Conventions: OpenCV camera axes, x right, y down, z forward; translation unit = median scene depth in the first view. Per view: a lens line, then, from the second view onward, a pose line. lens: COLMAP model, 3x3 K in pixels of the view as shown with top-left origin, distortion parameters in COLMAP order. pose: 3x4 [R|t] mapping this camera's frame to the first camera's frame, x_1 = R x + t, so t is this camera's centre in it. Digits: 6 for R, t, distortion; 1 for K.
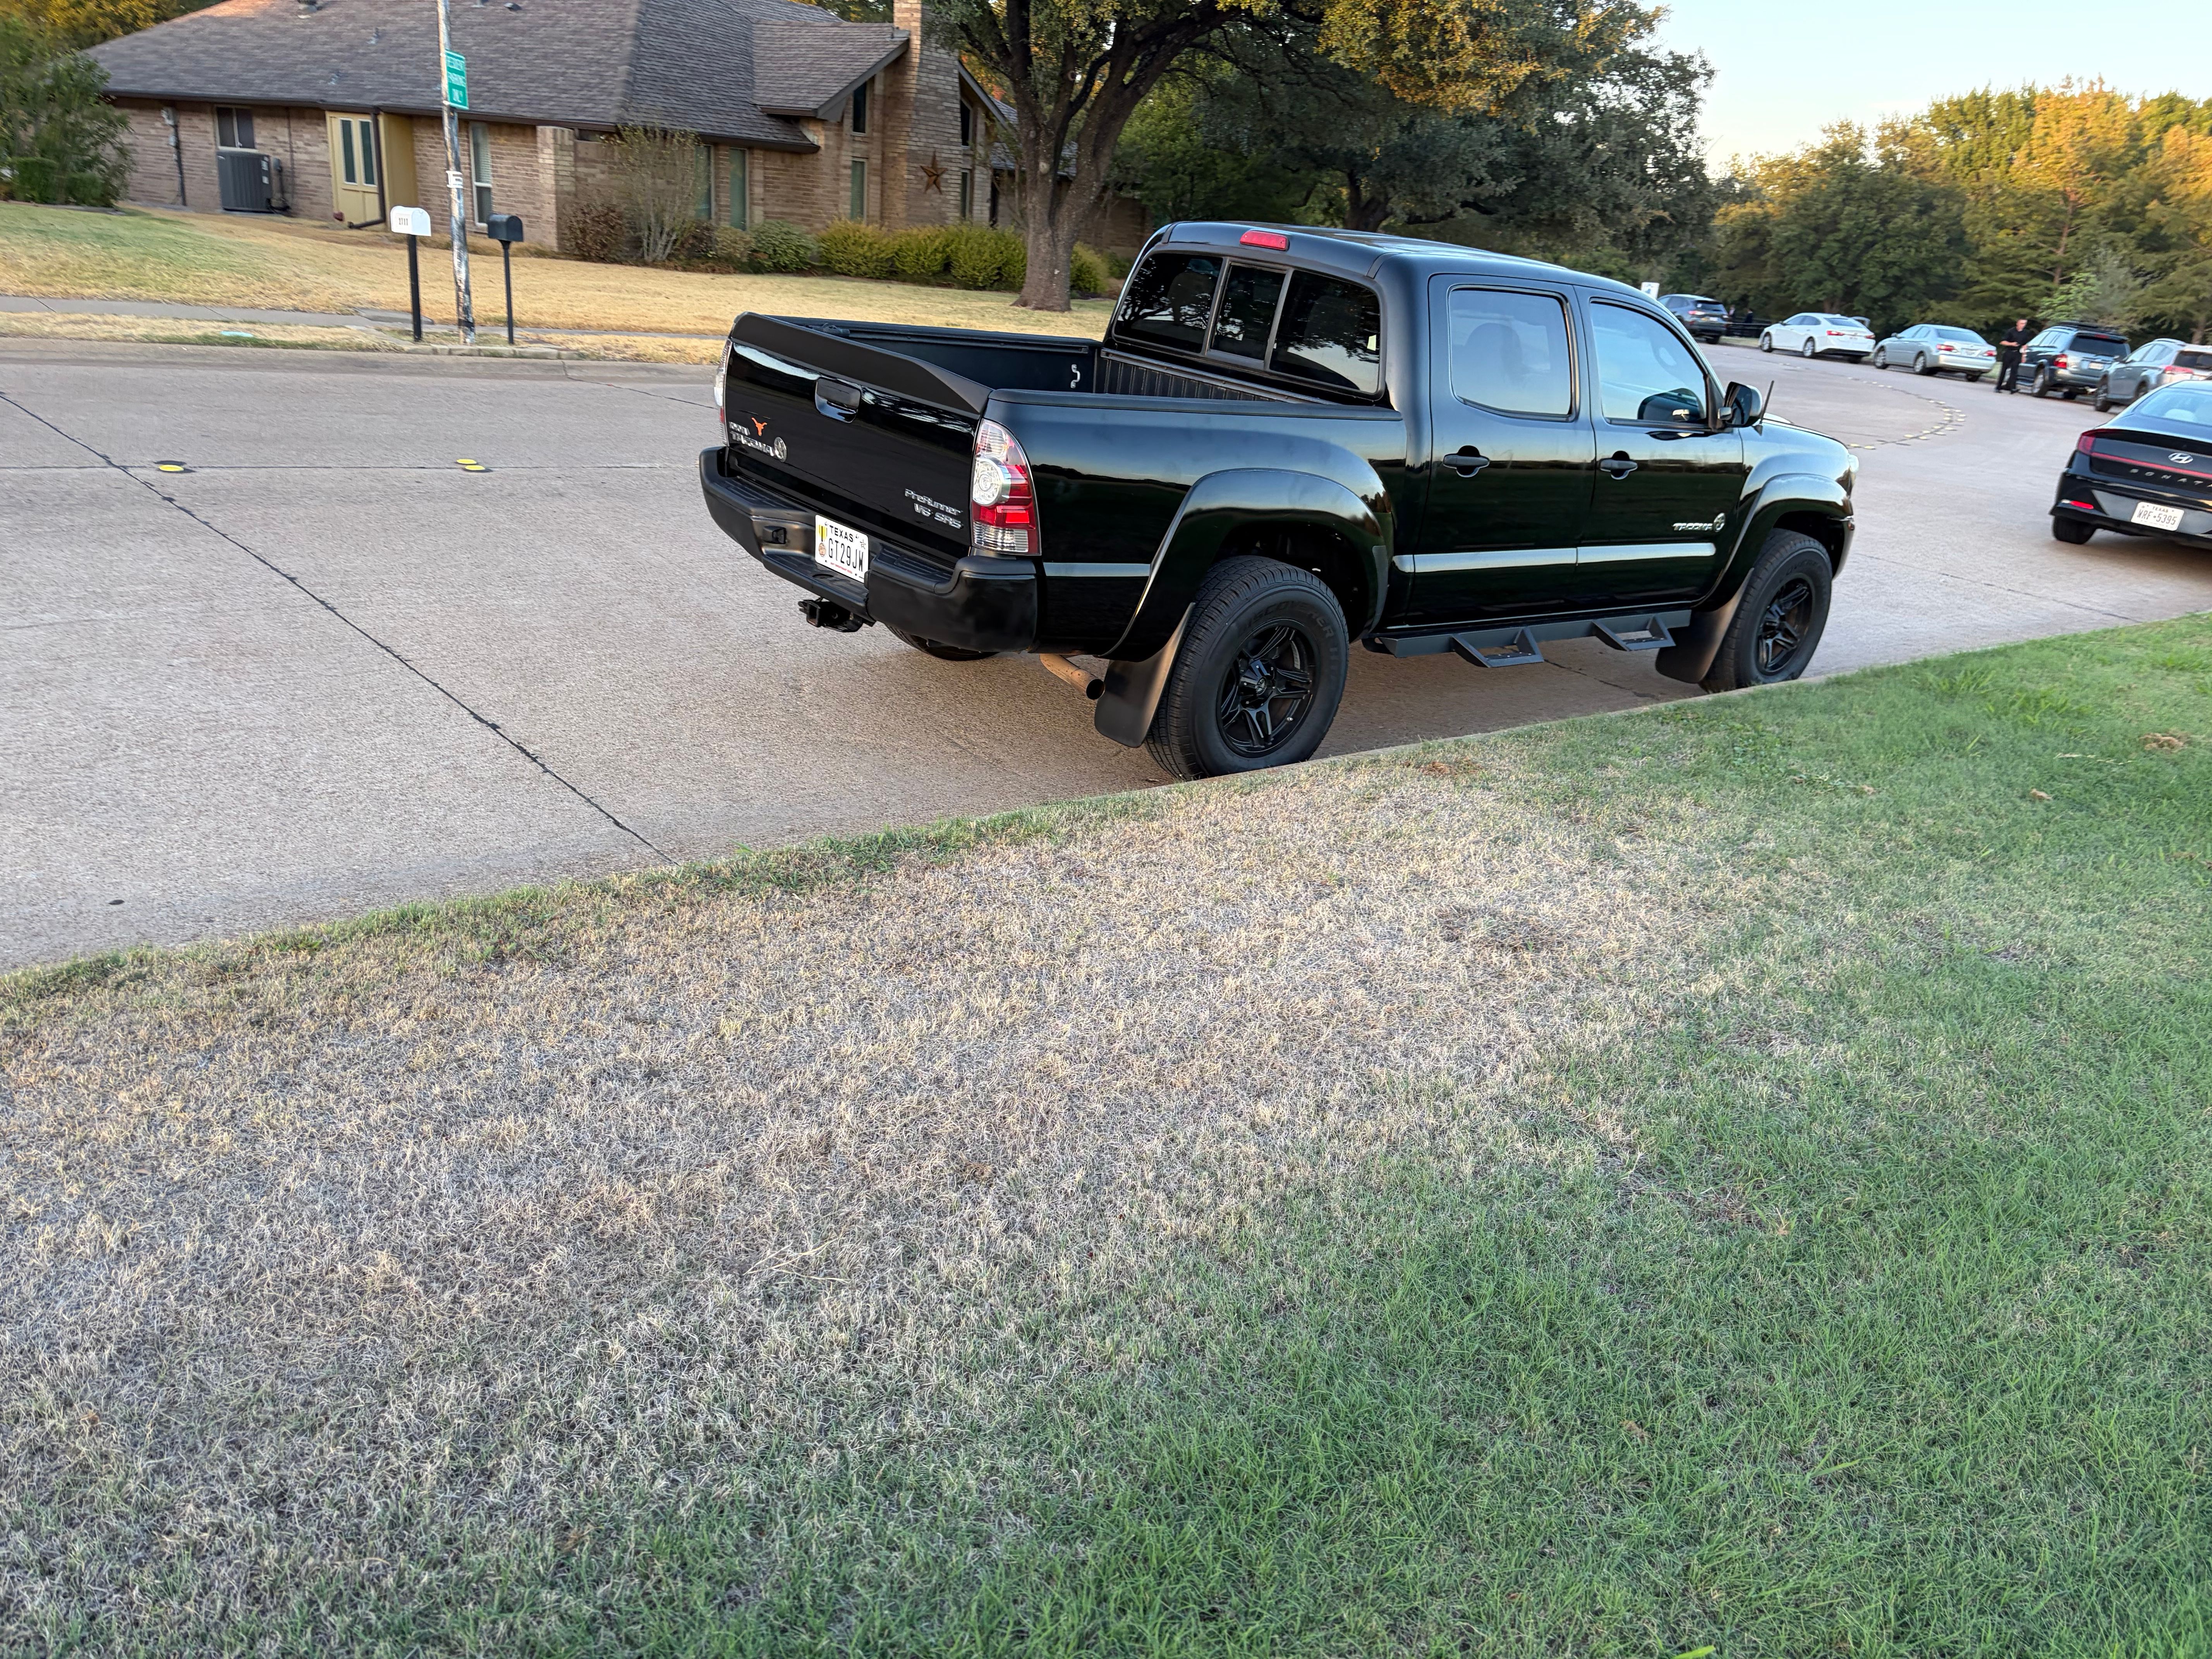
lens RADIAL K [[1702.8, 0, 1106.0], [0, 1702.8, 829.5], [0, 0, 1]] dist [0.059747, -0.065004]
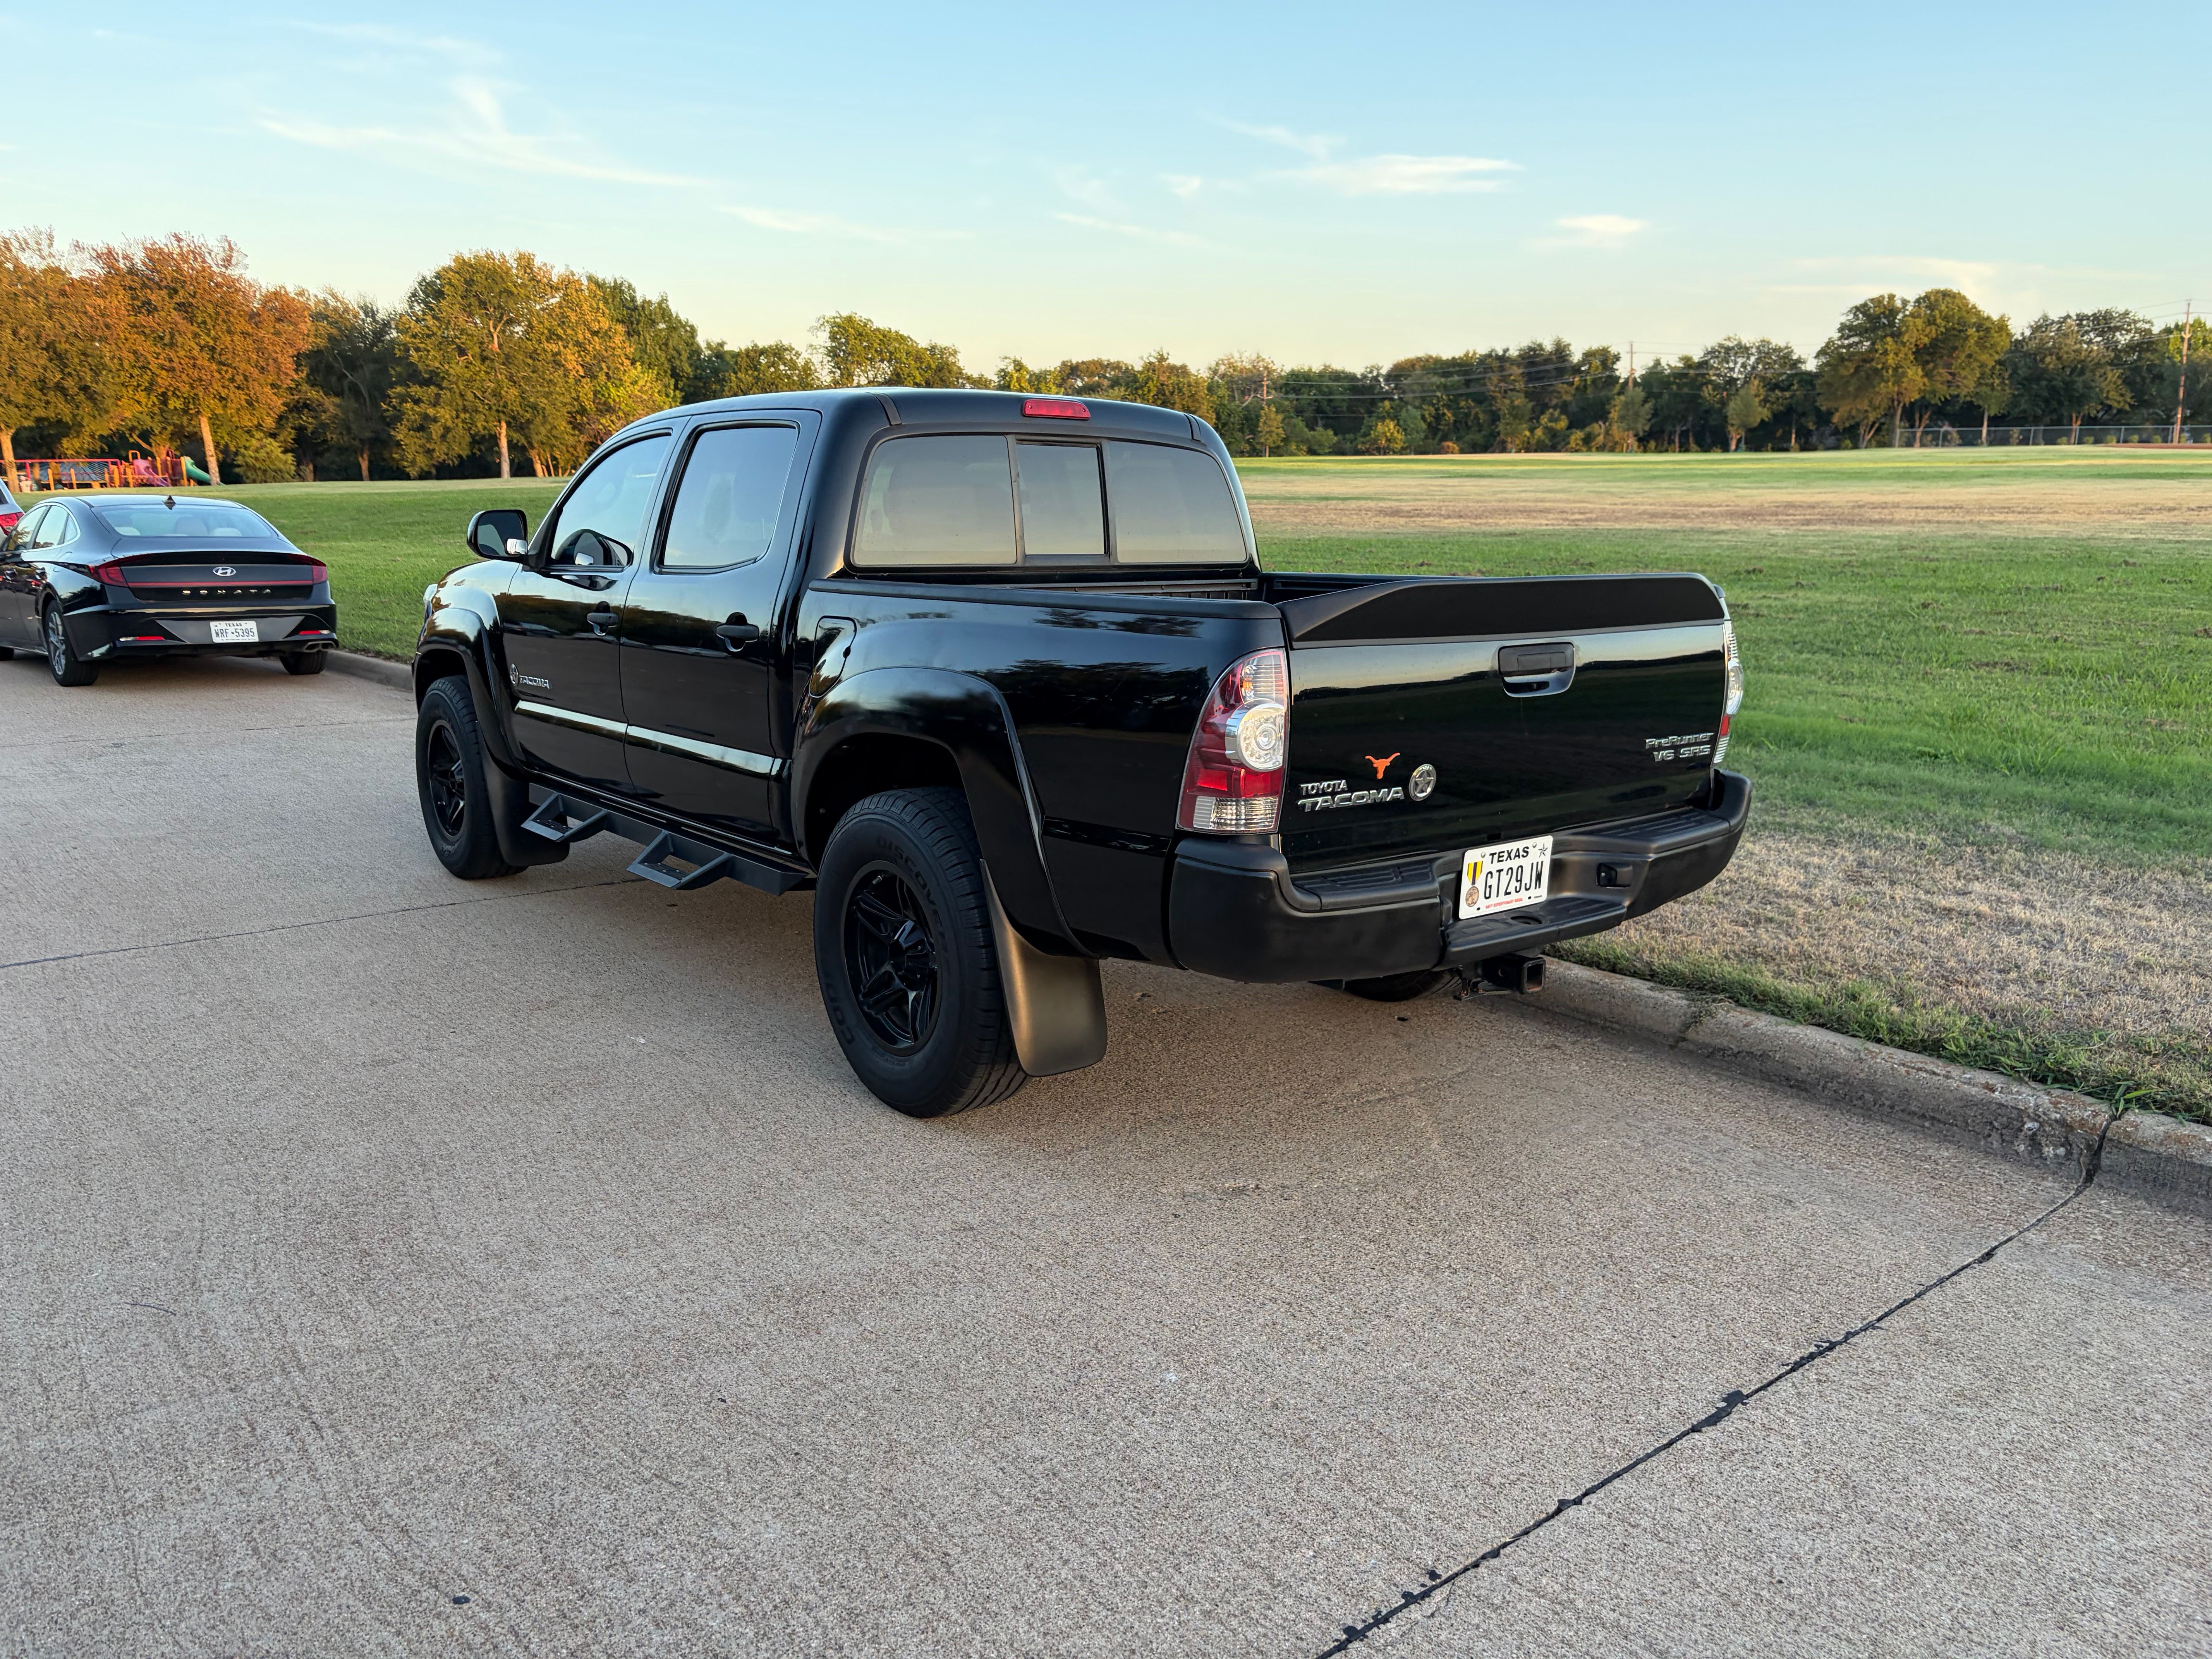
lens RADIAL K [[1702.8, 0, 1106.0], [0, 1702.8, 829.5], [0, 0, 1]] dist [0.059747, -0.065004]
pose [[0.017476, -0.307162, 0.951497, -0.809486], [0.347494, 0.894185, 0.282279, -0.432533], [-0.937520, 0.325706, 0.122364, 1.060504]]
